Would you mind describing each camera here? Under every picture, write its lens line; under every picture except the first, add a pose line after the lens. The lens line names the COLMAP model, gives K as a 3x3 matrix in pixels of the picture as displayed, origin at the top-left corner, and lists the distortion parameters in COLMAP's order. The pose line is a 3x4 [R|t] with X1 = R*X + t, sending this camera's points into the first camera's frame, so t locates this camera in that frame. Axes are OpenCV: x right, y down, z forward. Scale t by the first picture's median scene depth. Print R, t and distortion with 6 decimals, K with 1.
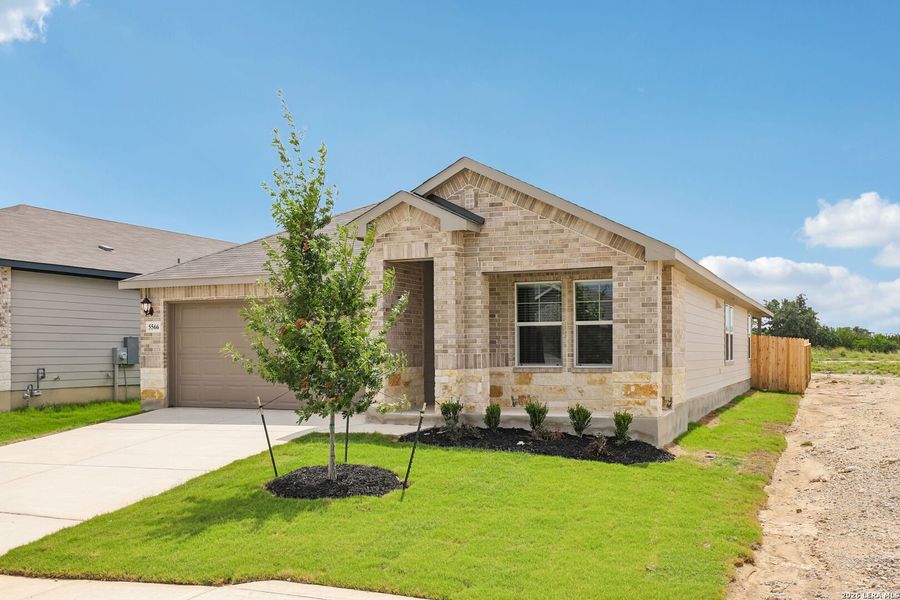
lens RADIAL K [[874.4, 0, 451.7], [0, 874.4, 343.2], [0, 0, 1]] dist [0.005575, 0.004595]
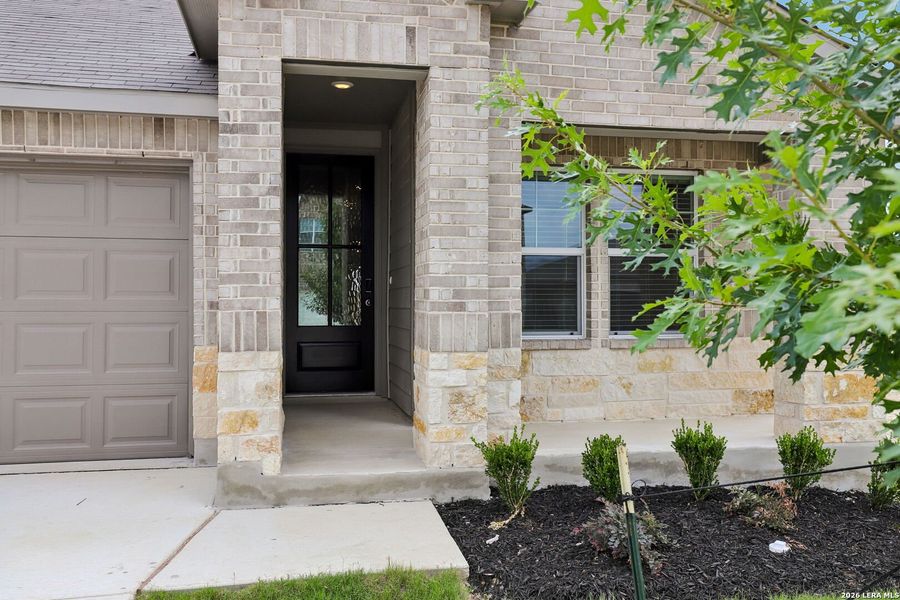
lens RADIAL K [[830.0, 0, 460.0], [0, 830.0, 278.2], [0, 0, 1]] dist [0.020266, 0.010499]
pose [[0.815734, 0.022572, 0.577986, -0.220229], [-0.009837, 0.999635, -0.025155, 0.005920], [-0.578343, 0.014834, 0.815659, 0.681402]]
